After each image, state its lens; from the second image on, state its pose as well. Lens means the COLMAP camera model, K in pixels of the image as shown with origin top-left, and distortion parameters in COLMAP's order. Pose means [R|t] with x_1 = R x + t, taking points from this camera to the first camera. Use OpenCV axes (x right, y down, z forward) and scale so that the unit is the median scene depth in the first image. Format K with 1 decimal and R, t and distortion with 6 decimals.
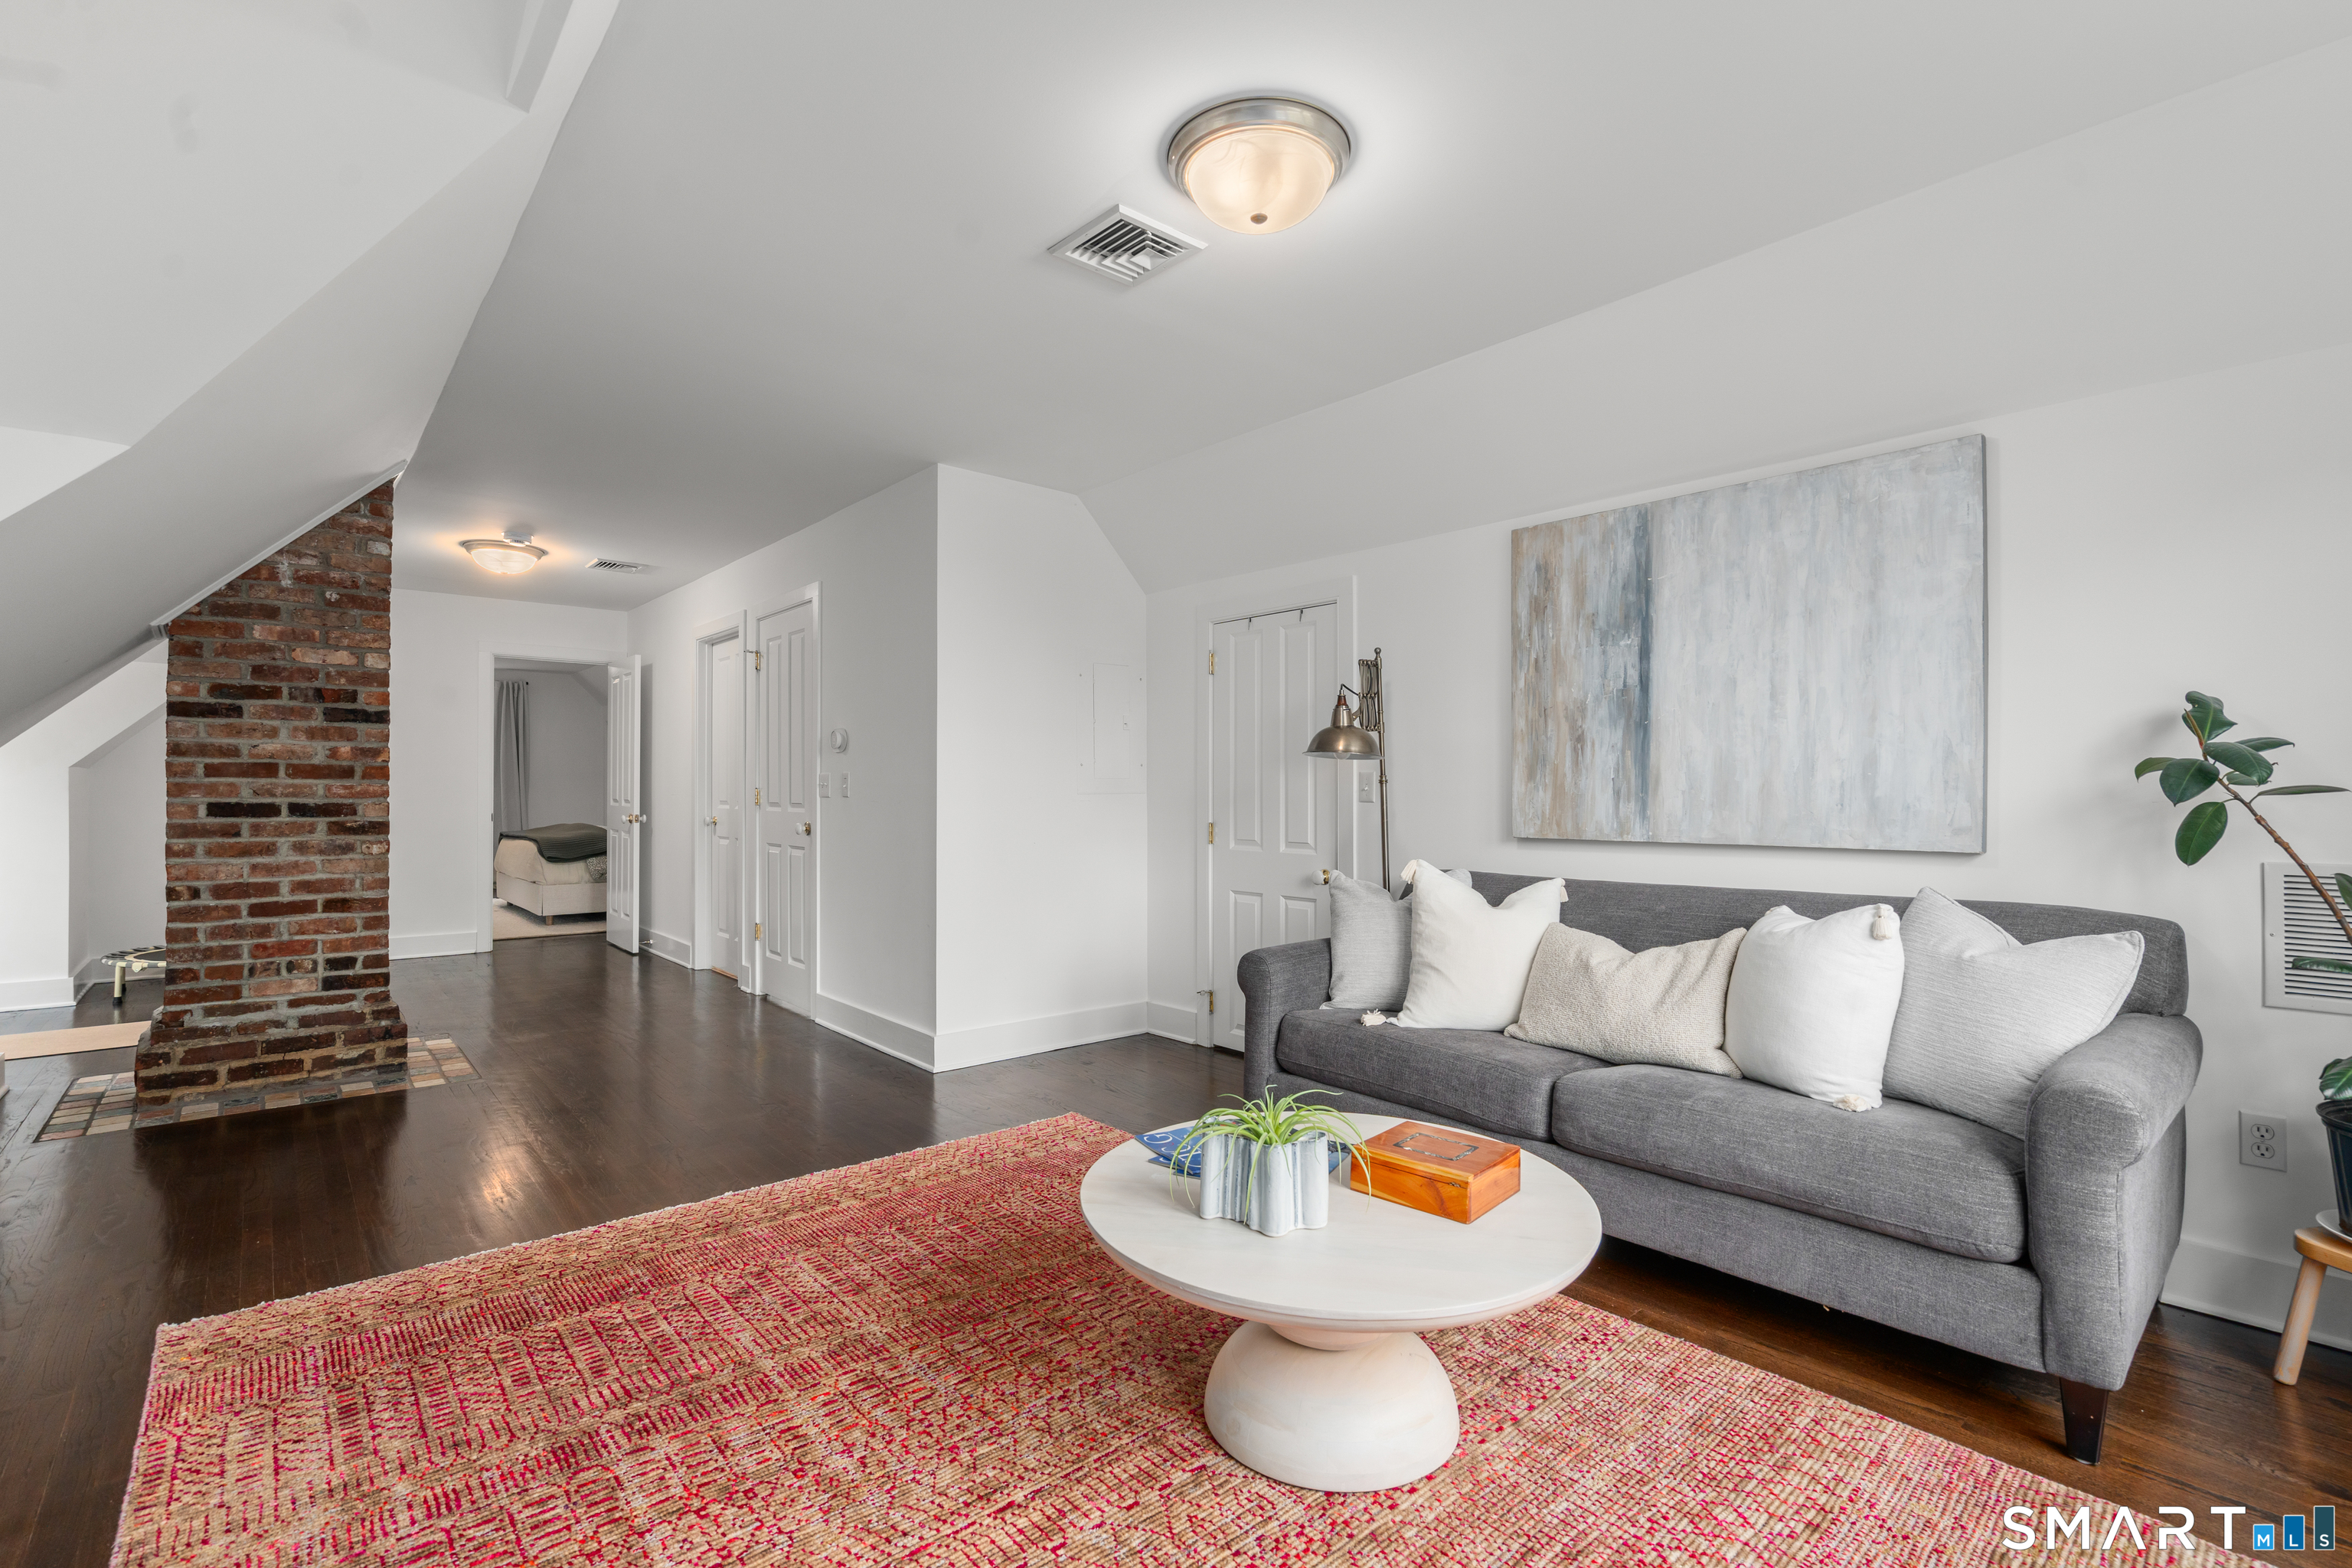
lens RADIAL K [[1076.8, 0, 1182.0], [0, 1076.8, 791.7], [0, 0, 1]] dist [0.000829, 0.000392]
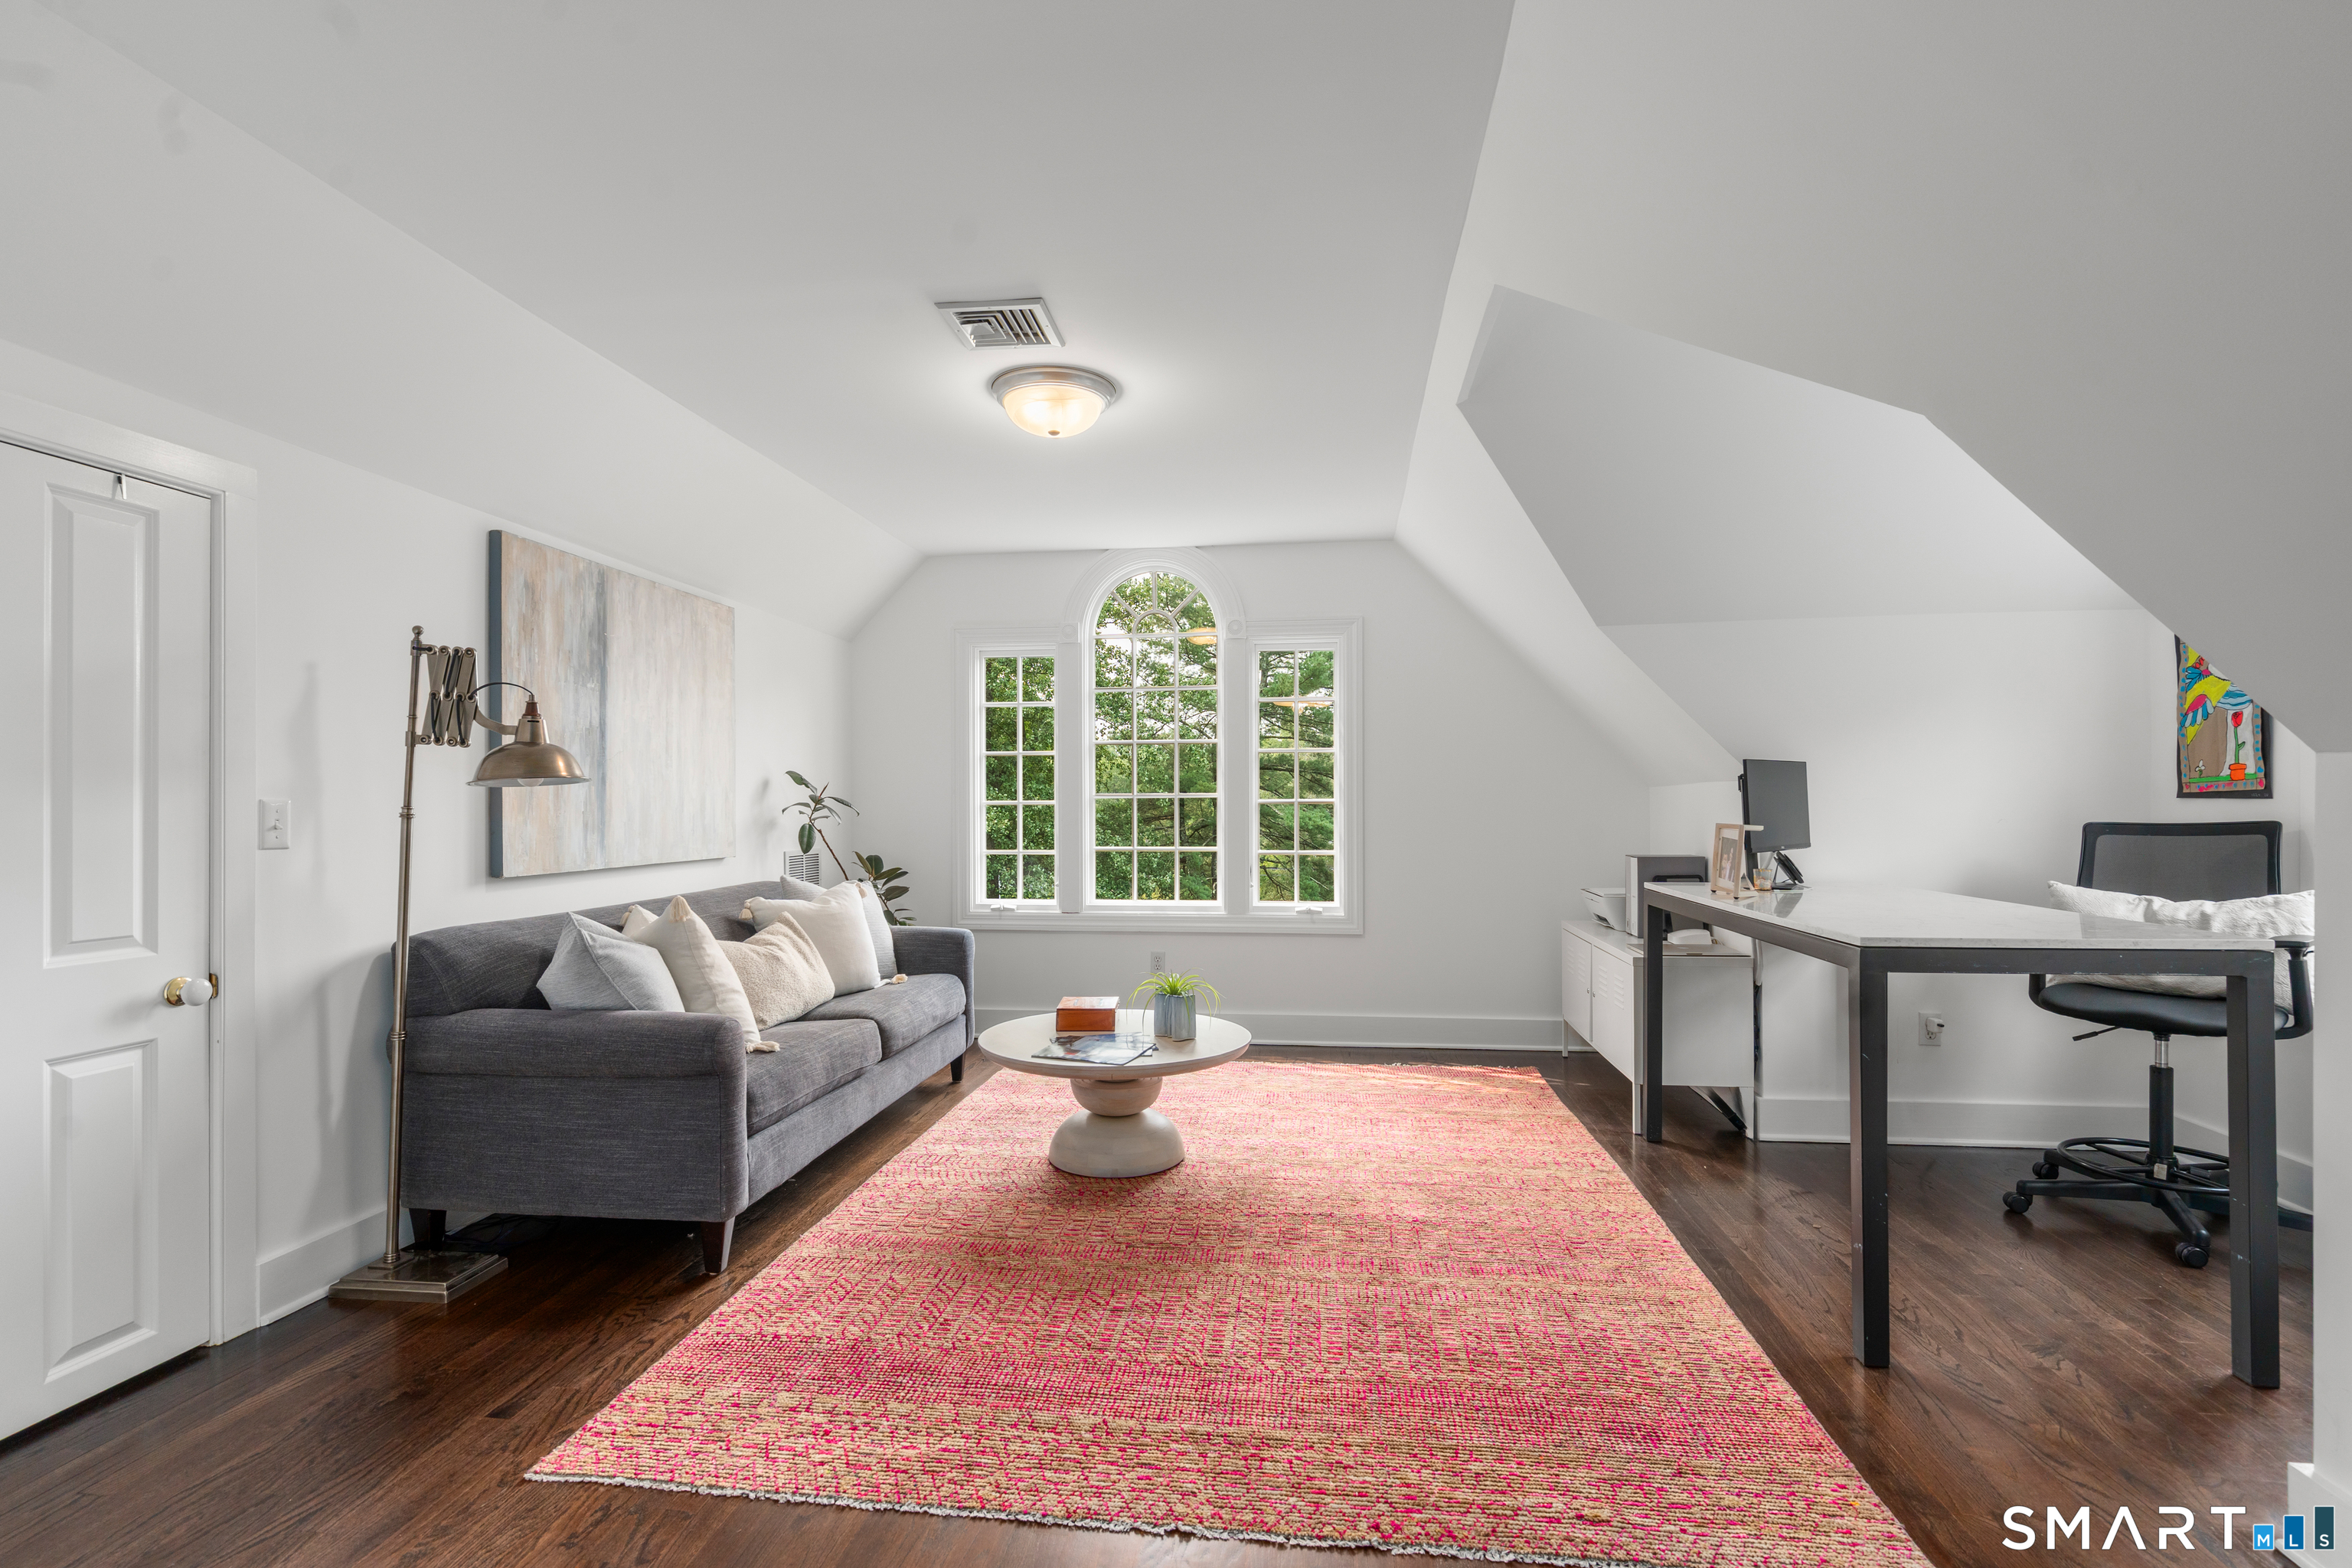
lens RADIAL K [[1076.8, 0, 1182.2], [0, 1076.8, 792.5], [0, 0, 1]] dist [0.000829, 0.000392]
pose [[-0.667953, 0.005394, 0.744184, -0.790240], [-0.003110, 0.999945, -0.010039, -0.022168], [-0.744197, -0.009020, -0.667899, 1.280415]]
